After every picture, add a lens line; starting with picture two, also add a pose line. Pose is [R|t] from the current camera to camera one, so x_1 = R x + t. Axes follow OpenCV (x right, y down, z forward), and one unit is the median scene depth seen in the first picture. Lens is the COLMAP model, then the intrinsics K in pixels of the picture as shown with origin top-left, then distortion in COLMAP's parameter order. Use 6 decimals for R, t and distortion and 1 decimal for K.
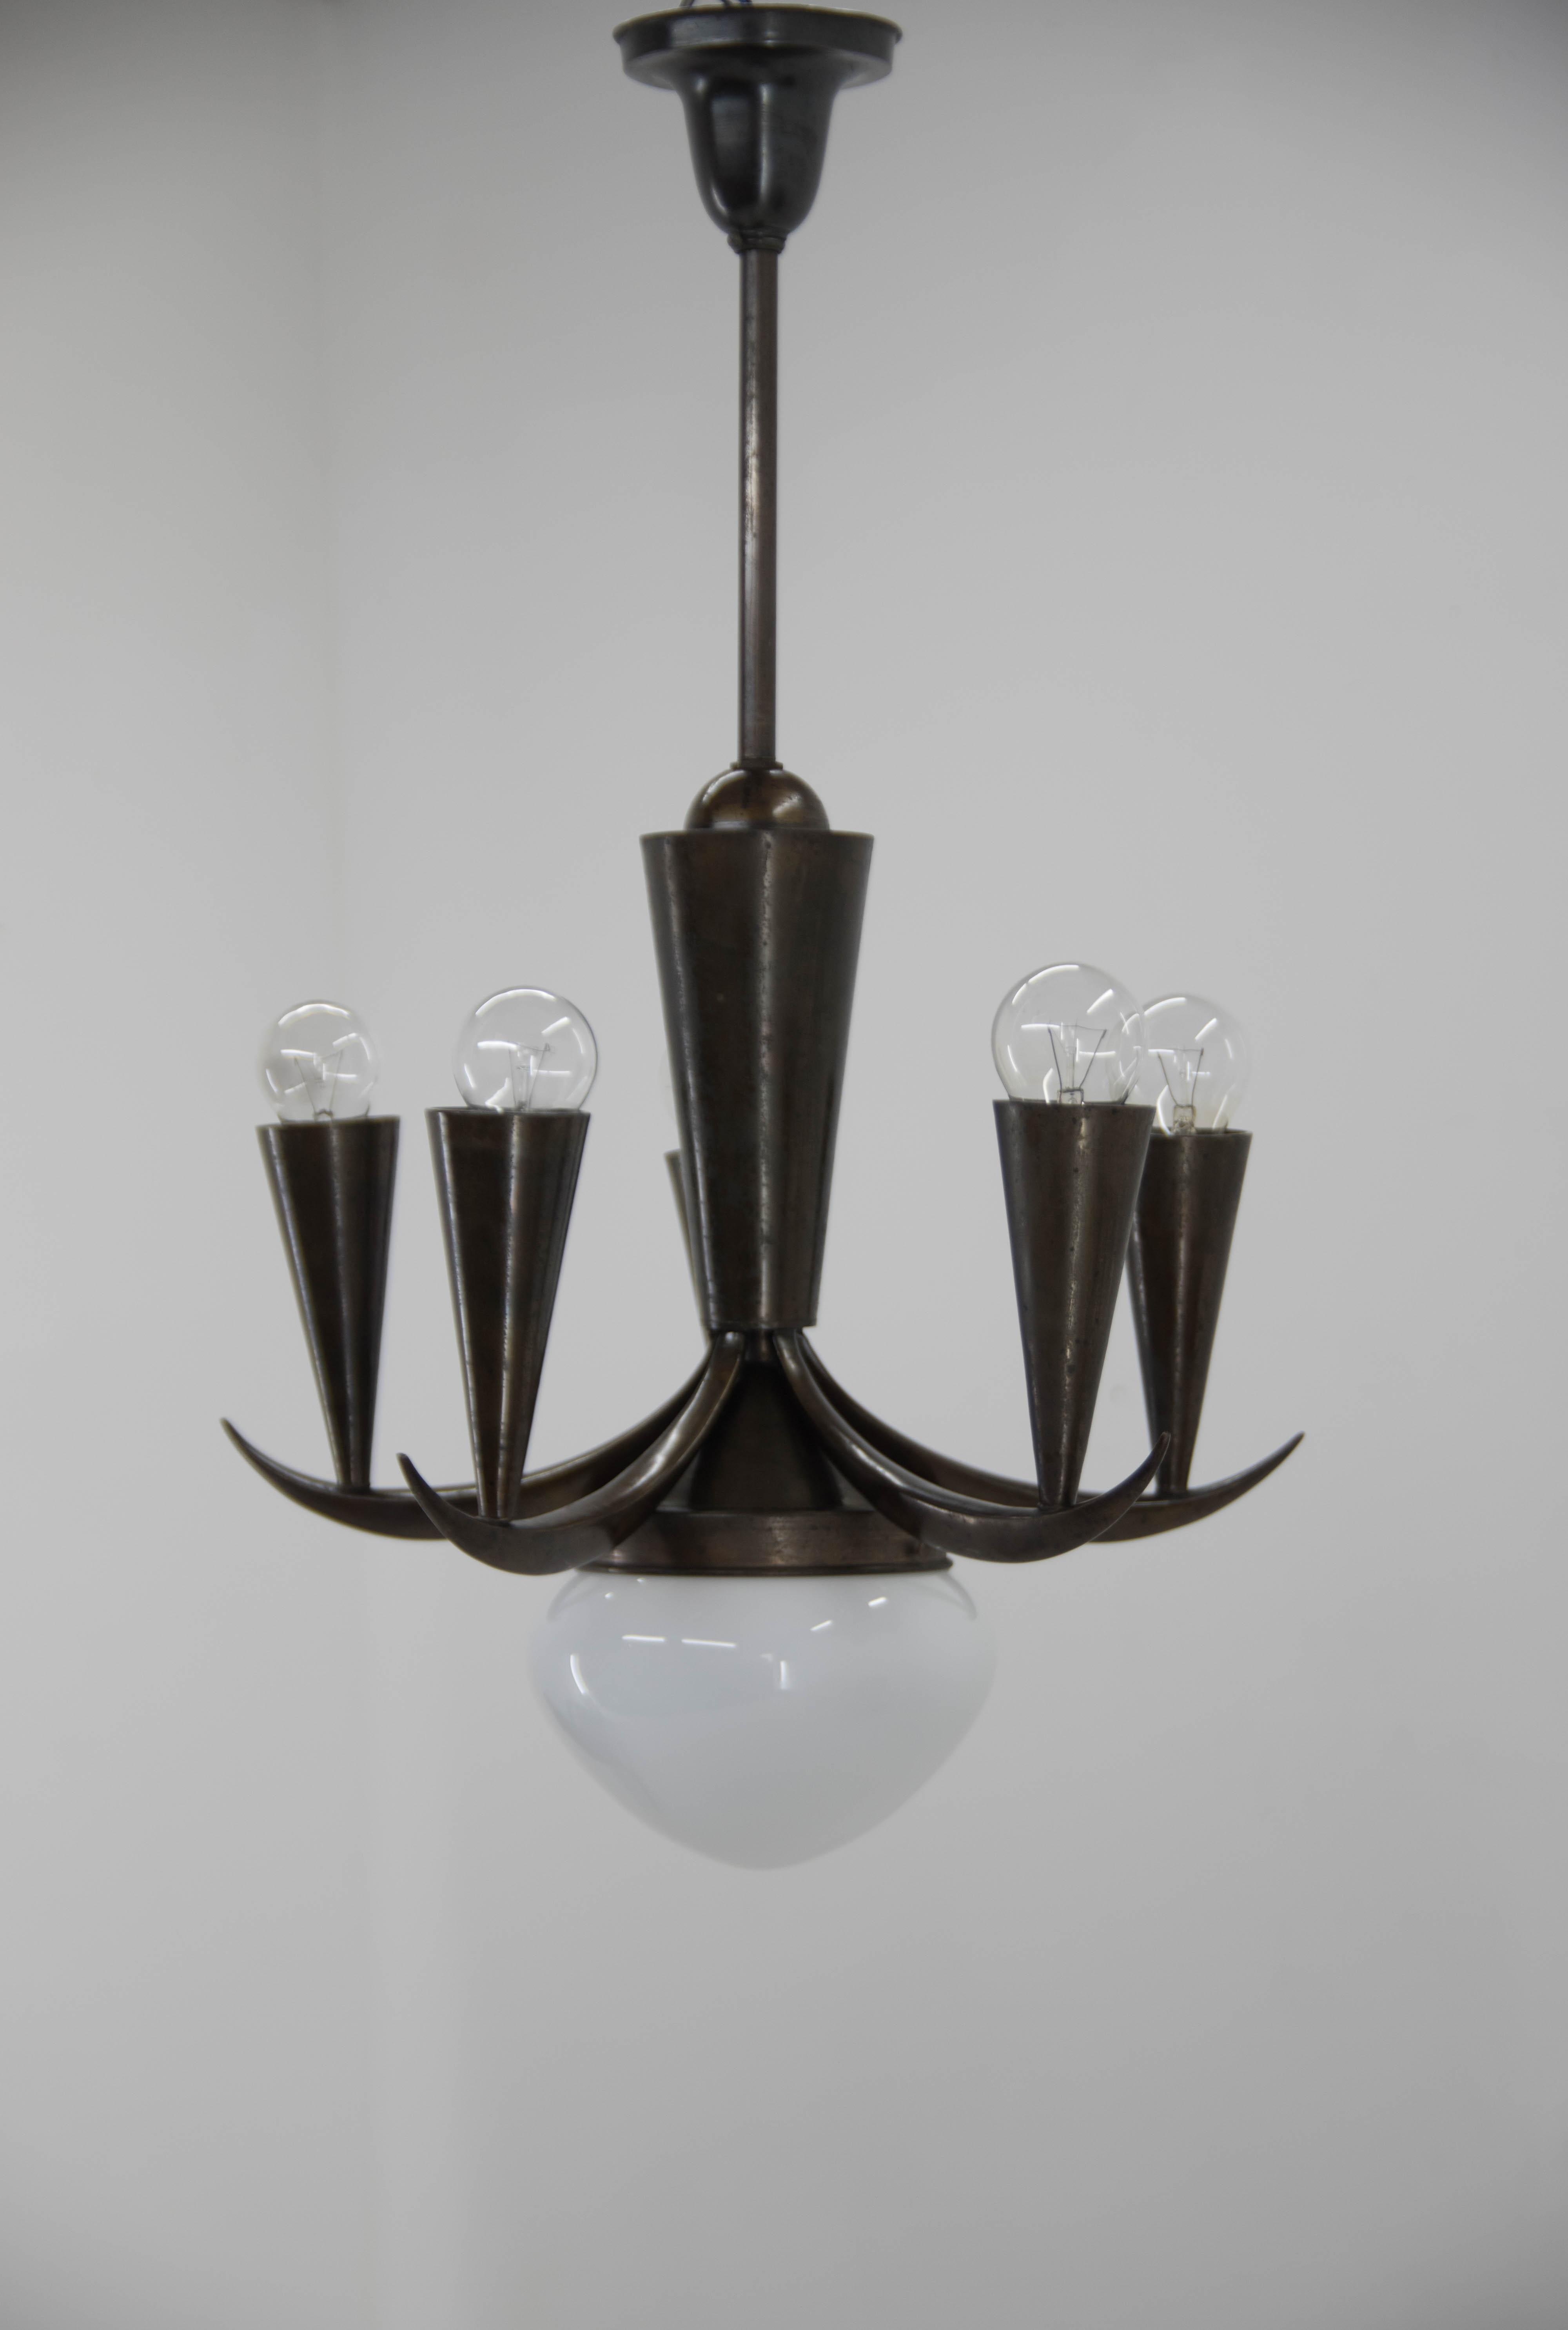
lens RADIAL K [[4561.3, 0, 784.0], [0, 4561.3, 1165.0], [0, 0, 1]] dist [0.409341, -2.102613]
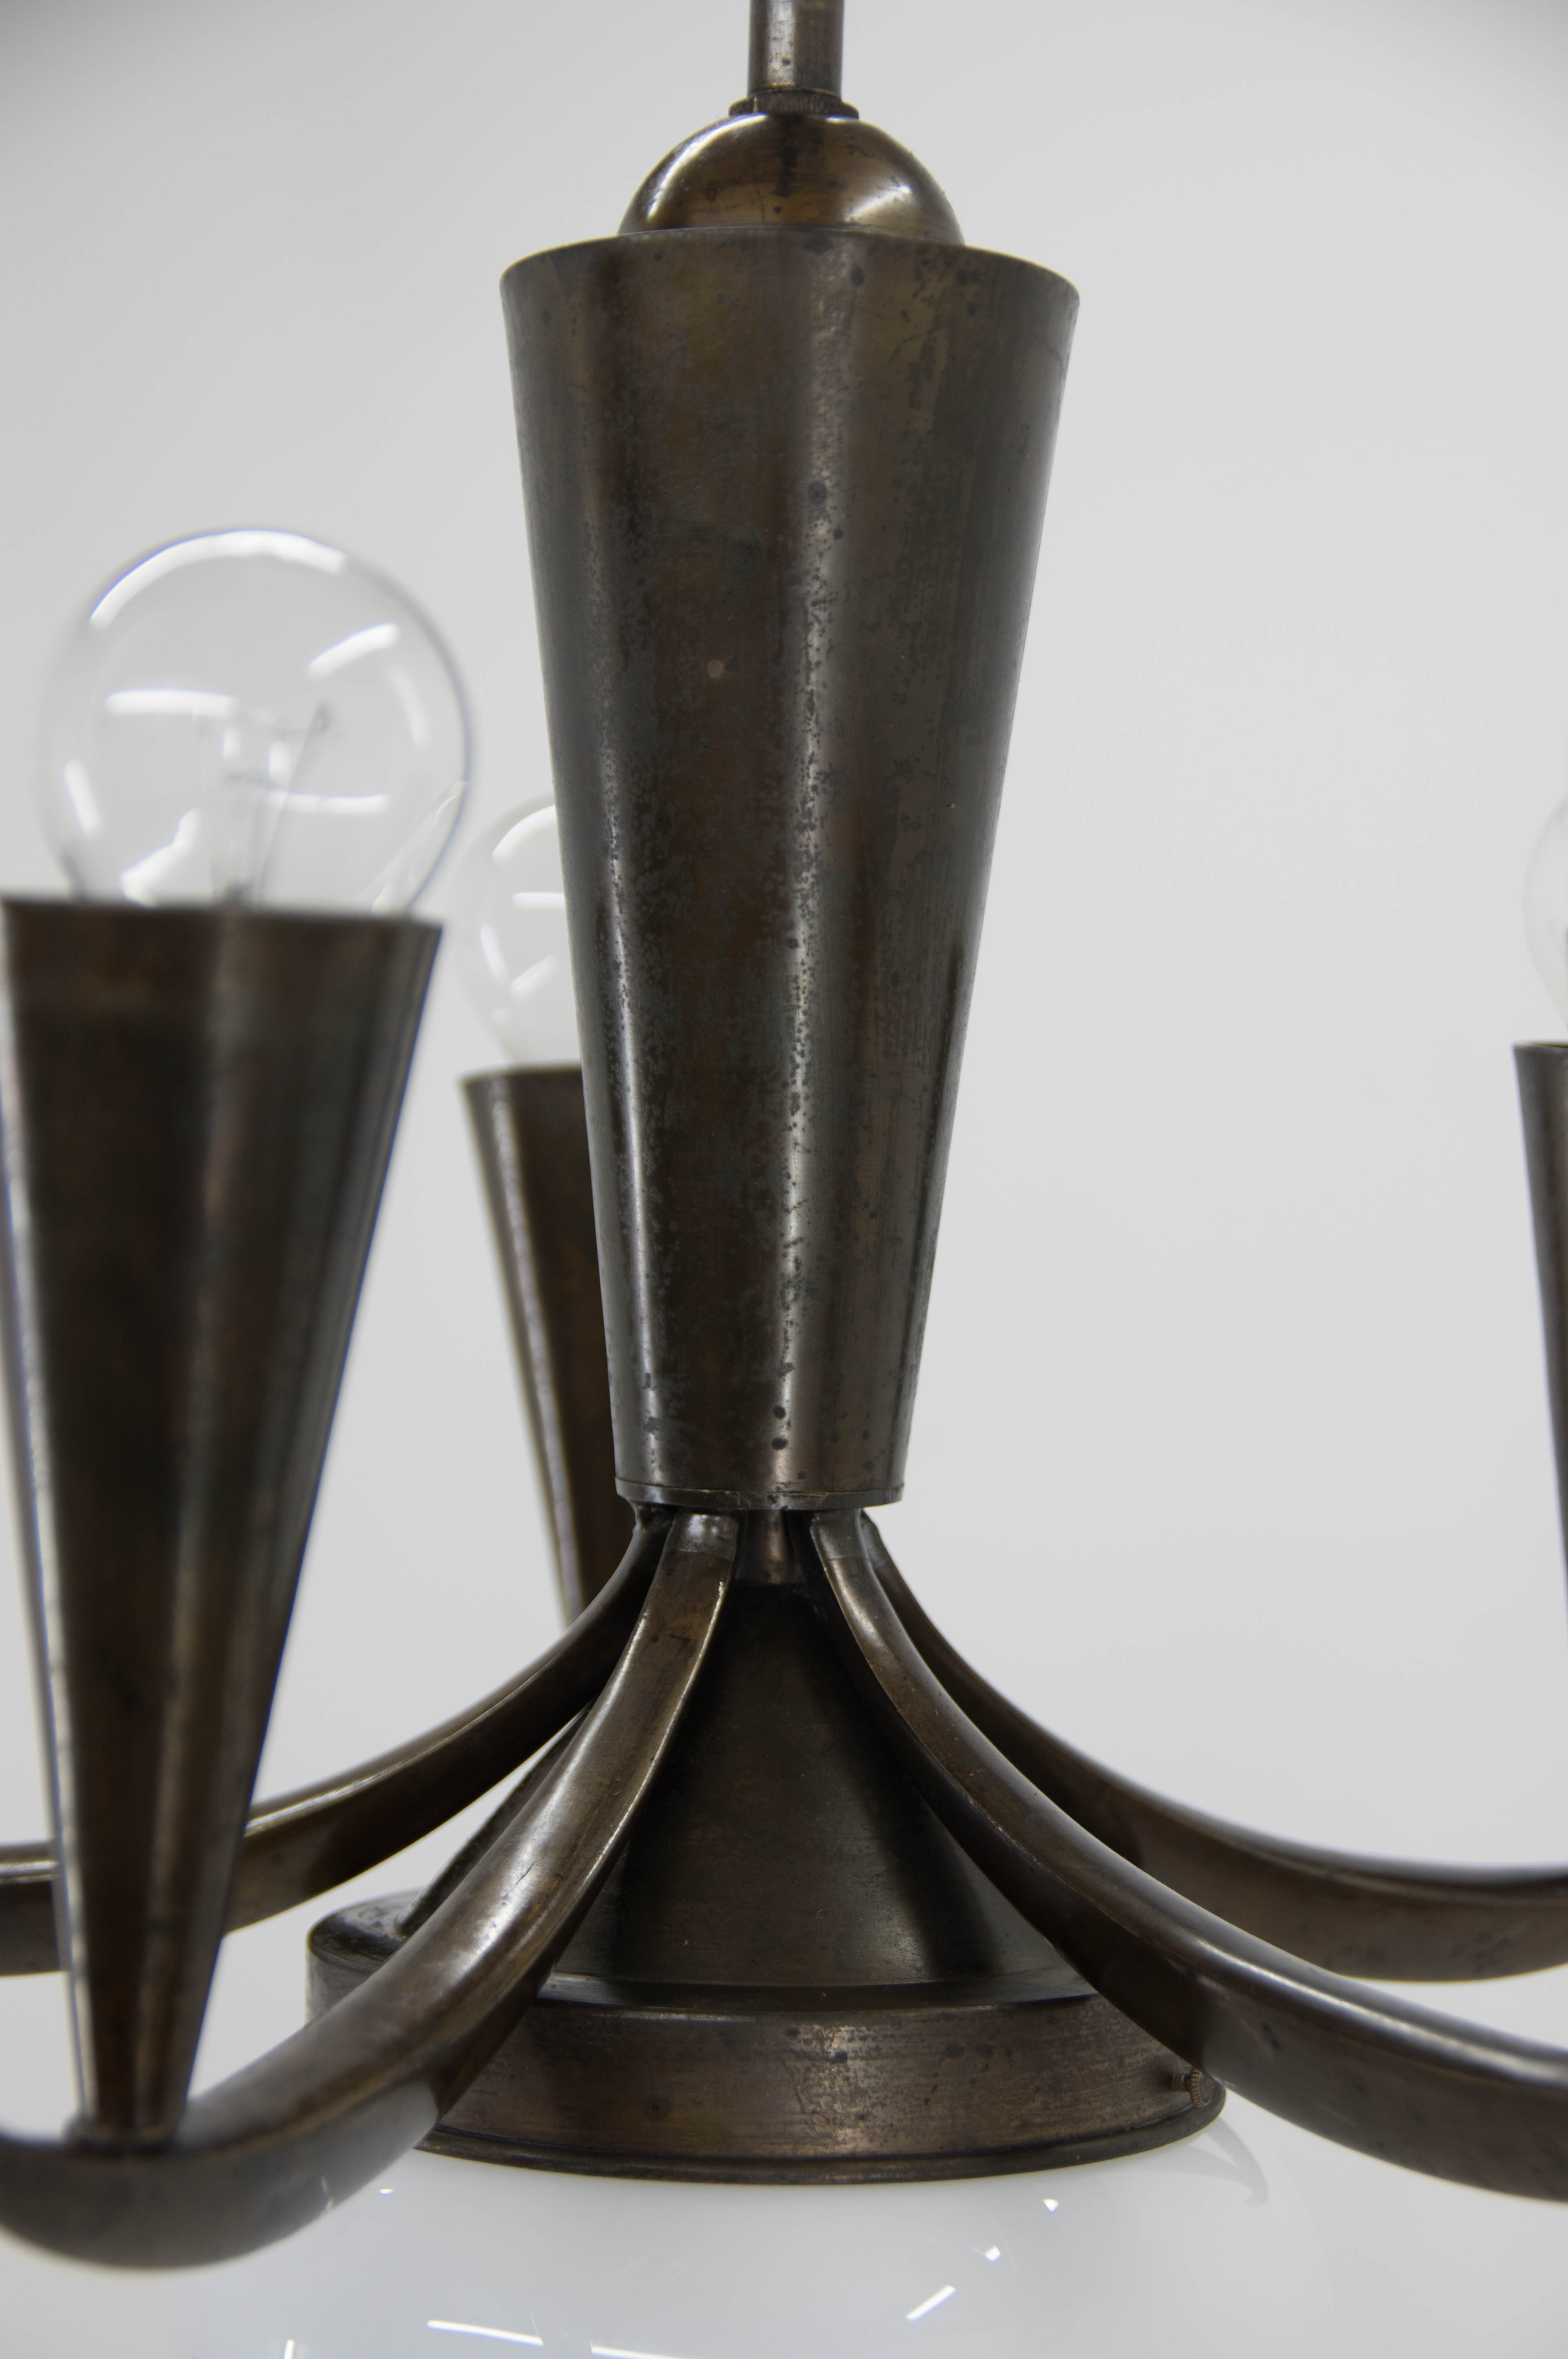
lens RADIAL K [[4149.3, 0, 787.7], [0, 4149.3, 1226.8], [0, 0, 1]] dist [0.034616, 0.012405]
pose [[0.992052, 0.024323, 0.123455, -0.050396], [-0.027029, 0.999429, 0.020293, 0.003712], [-0.122891, -0.023468, 0.992143, 0.643759]]
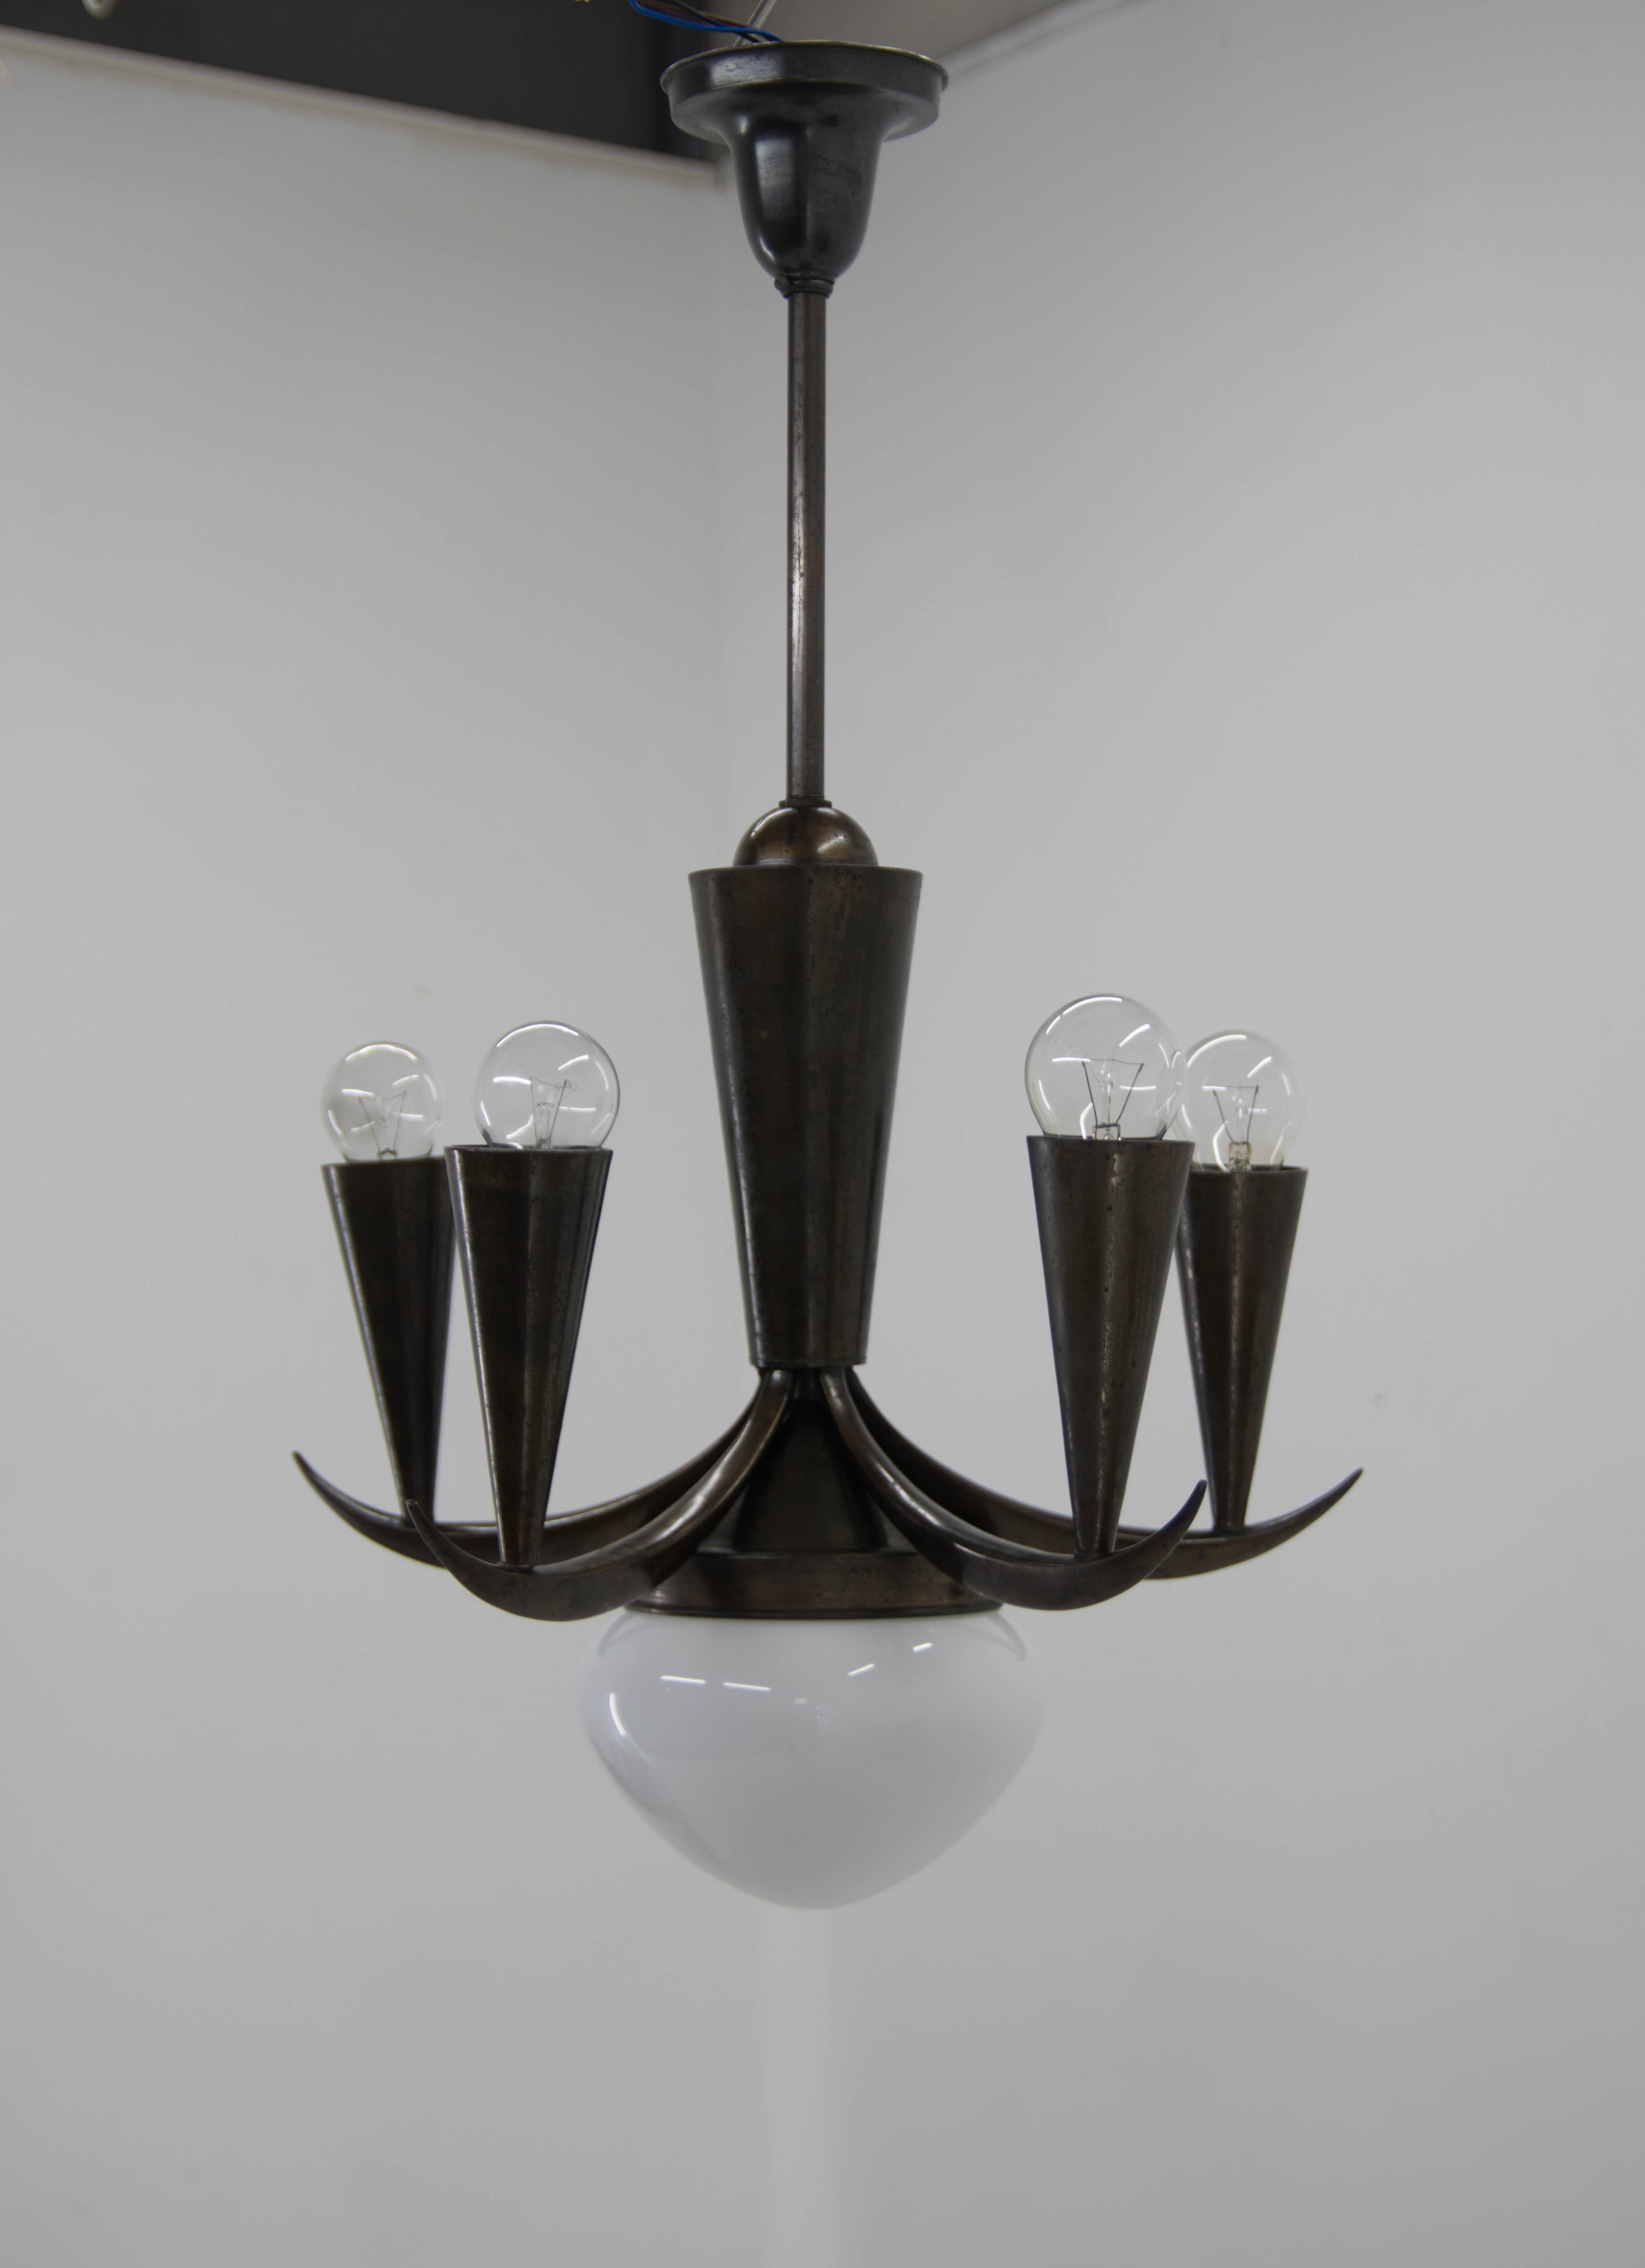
lens RADIAL K [[3699.4, 0, 788.0], [0, 3699.4, 1163.2], [0, 0, 1]] dist [0.139002, 0.007007]
pose [[0.998230, -0.002280, -0.059426, 0.039097], [0.001707, 0.999952, -0.009689, -0.000747], [0.059445, 0.009570, 0.998186, 0.195424]]
